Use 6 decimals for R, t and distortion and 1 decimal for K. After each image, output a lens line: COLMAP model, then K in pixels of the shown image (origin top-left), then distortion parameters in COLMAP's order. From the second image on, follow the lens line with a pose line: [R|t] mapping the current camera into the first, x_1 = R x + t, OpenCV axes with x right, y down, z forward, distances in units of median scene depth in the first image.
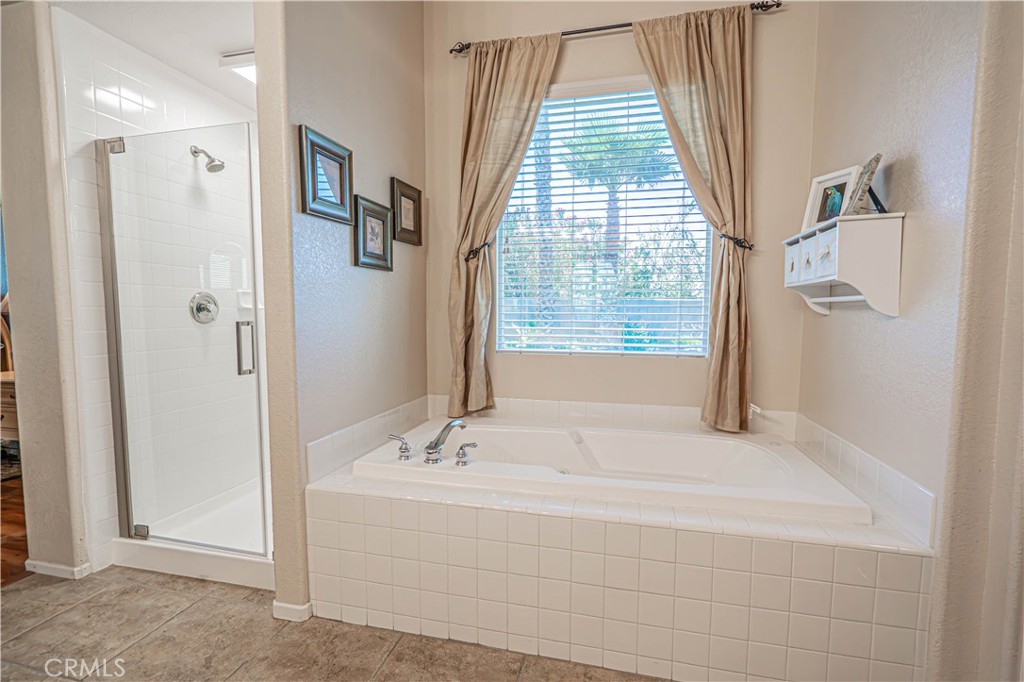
lens RADIAL K [[456.5, 0, 514.4], [0, 456.5, 343.4], [0, 0, 1]] dist [-0.009196, 0.000610]
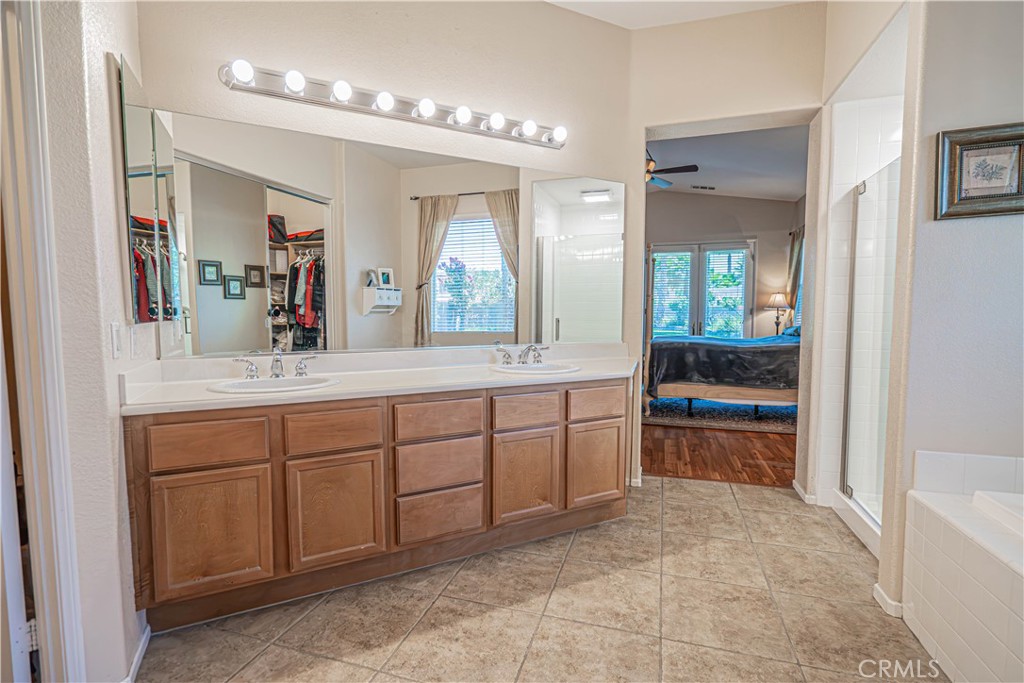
lens RADIAL K [[462.5, 0, 528.4], [0, 462.5, 347.8], [0, 0, 1]] dist [-0.014902, -0.000024]
pose [[-0.045785, 0.072699, -0.996302, 0.443863], [-0.069516, 0.994699, 0.075776, -0.016962], [0.996530, 0.072728, -0.040488, 0.130160]]
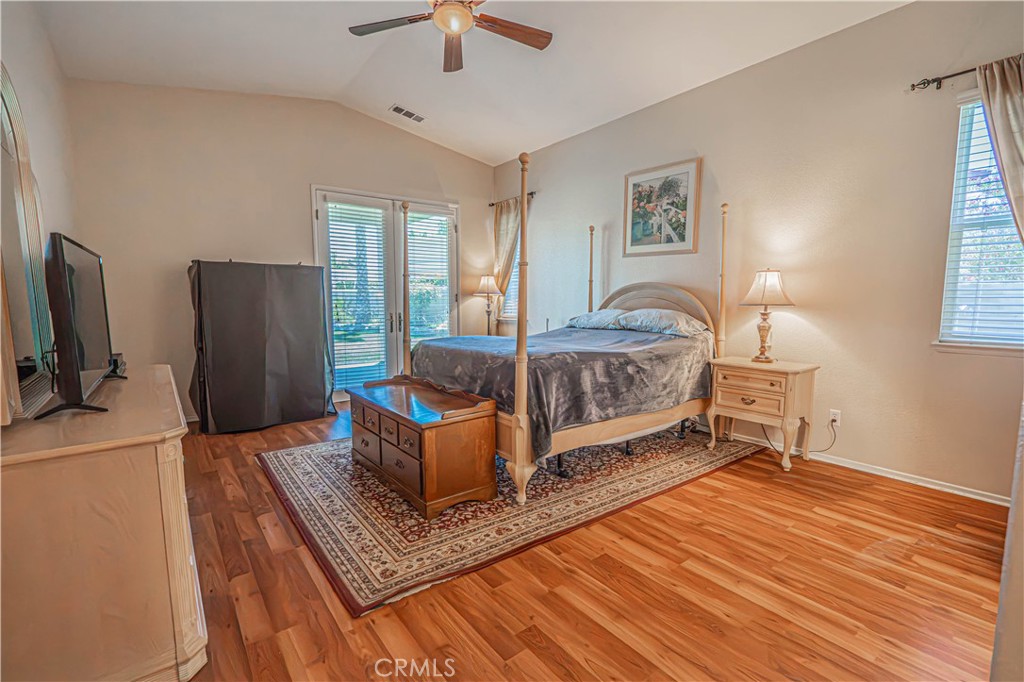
lens RADIAL K [[462.5, 0, 528.4], [0, 462.5, 347.3], [0, 0, 1]] dist [-0.014902, -0.000024]
pose [[0.779897, 0.061499, -0.622879, -1.271378], [-0.043030, 0.998075, 0.044667, 0.011088], [0.624426, -0.008033, 0.781042, -0.271861]]
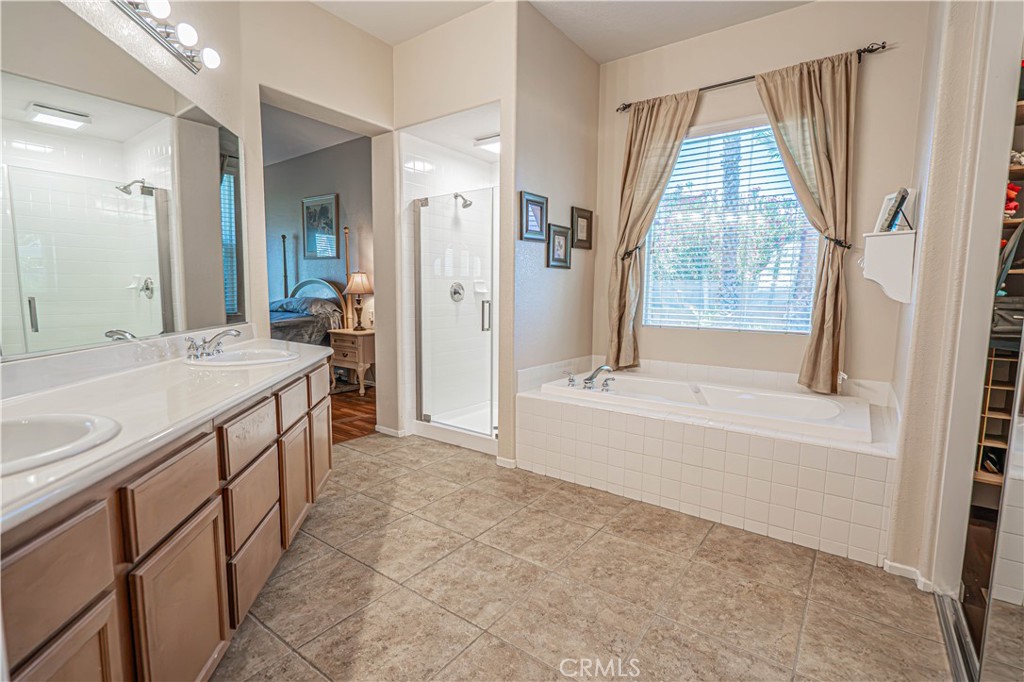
lens RADIAL K [[456.5, 0, 514.4], [0, 456.5, 343.4], [0, 0, 1]] dist [-0.009196, 0.000610]
pose [[0.920965, 0.049866, -0.386441, 0.165652], [-0.035254, 0.998373, 0.044811, 0.028618], [0.388047, -0.027646, 0.921225, -0.494351]]
